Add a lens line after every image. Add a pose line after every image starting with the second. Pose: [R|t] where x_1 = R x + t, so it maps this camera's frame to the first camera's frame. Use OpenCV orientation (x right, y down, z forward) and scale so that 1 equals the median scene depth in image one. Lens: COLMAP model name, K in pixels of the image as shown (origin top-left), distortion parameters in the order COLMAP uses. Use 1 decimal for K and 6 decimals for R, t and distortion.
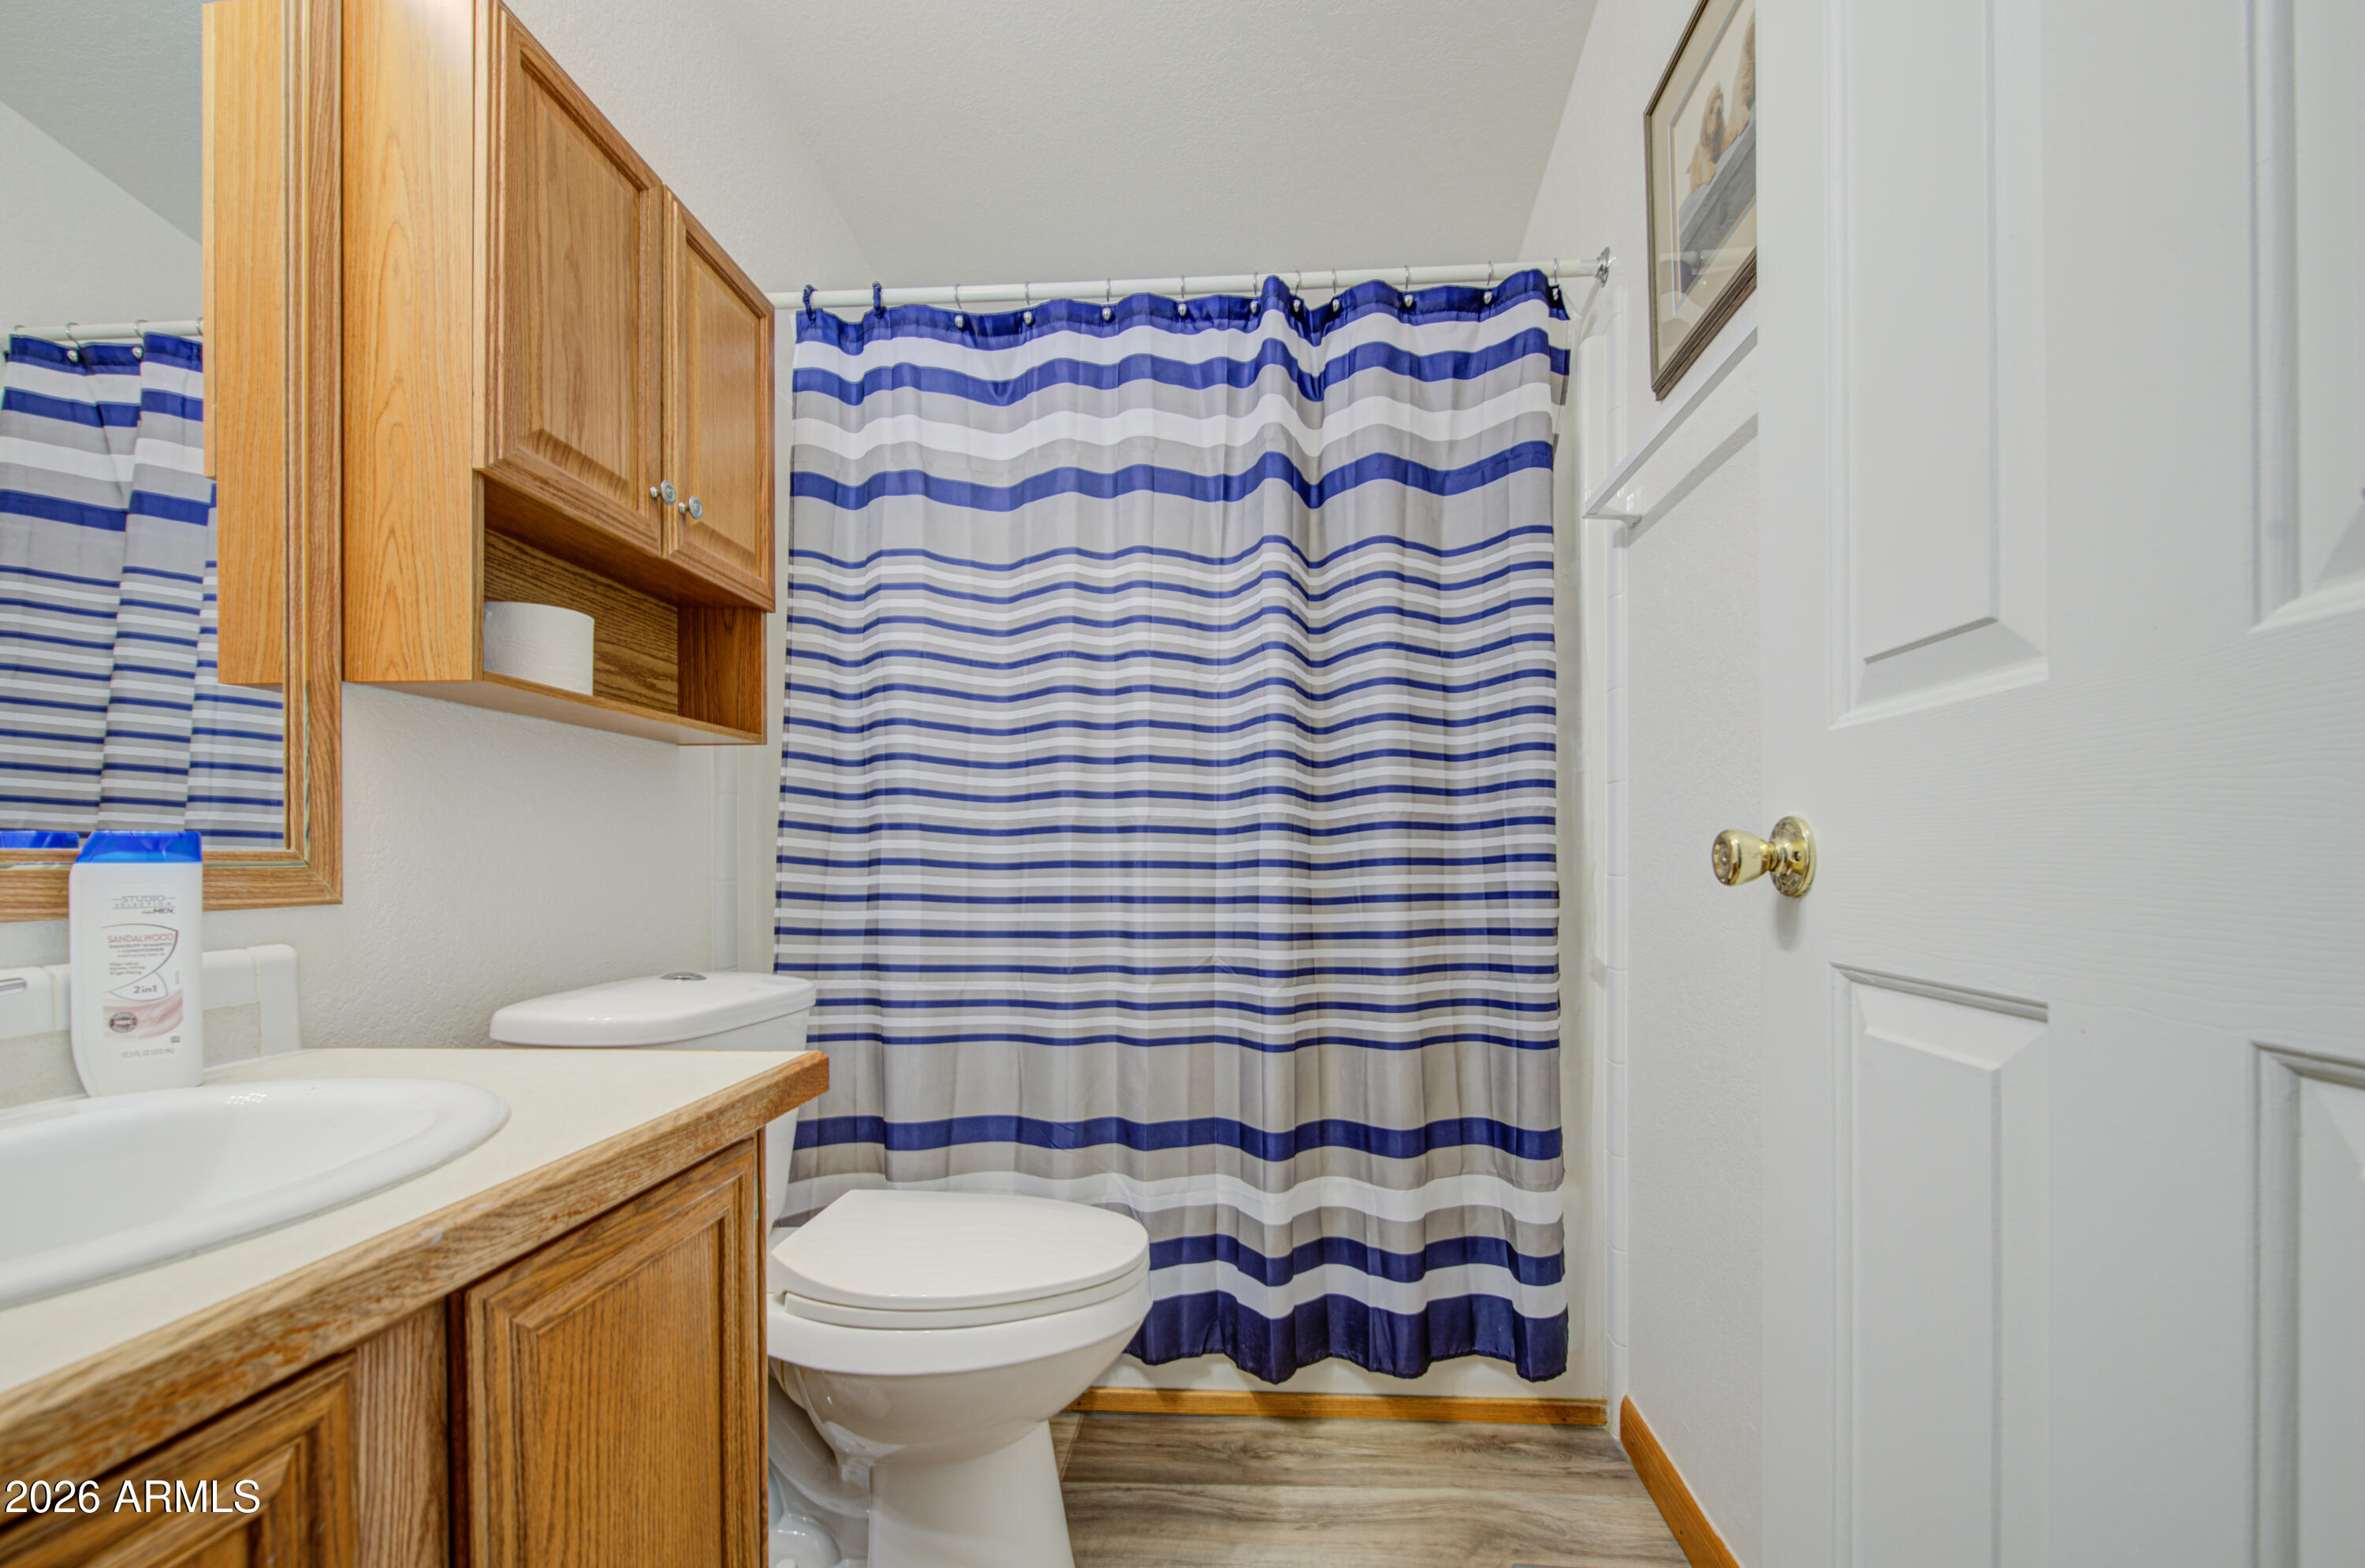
lens RADIAL K [[969.9, 0, 1193.8], [0, 969.9, 841.6], [0, 0, 1]] dist [0.001209, -0.002995]
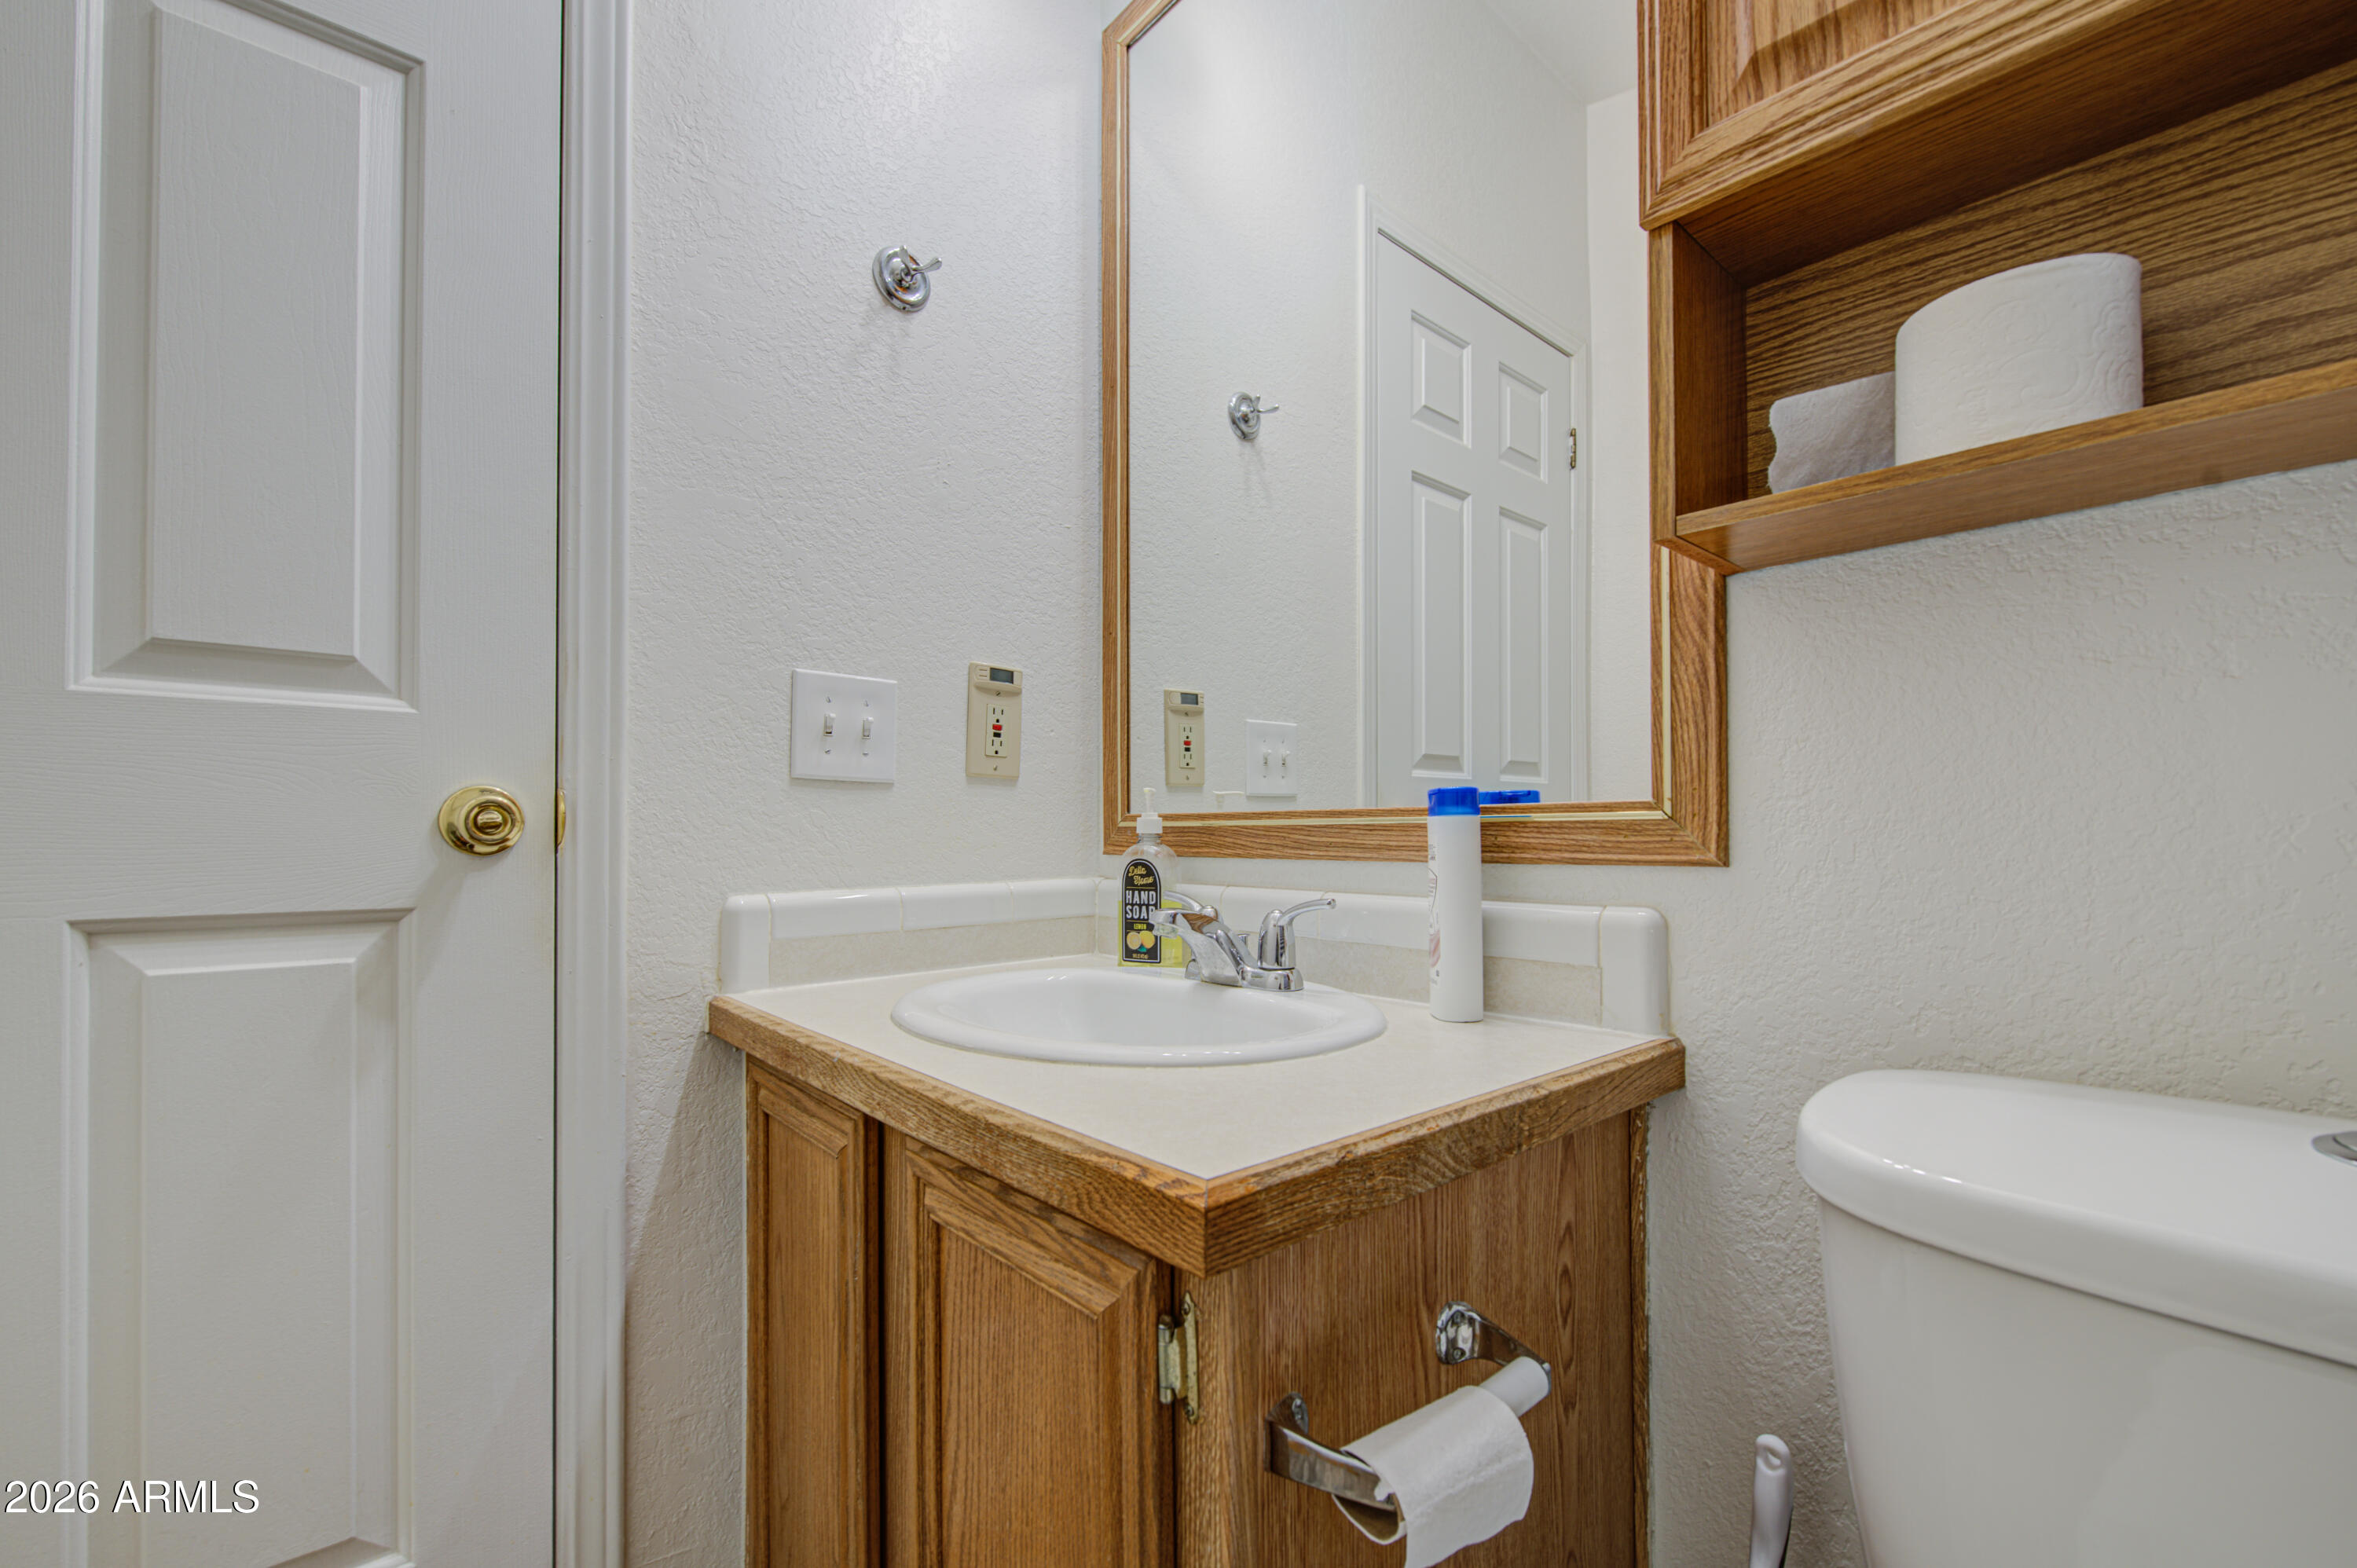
lens RADIAL K [[985.3, 0, 1186.3], [0, 985.3, 820.4], [0, 0, 1]] dist [0.002510, 0.000086]
pose [[-0.693466, -0.009053, -0.720433, -0.015801], [0.014880, 0.999528, -0.026884, 0.029888], [0.720336, -0.029363, -0.693004, 0.867322]]
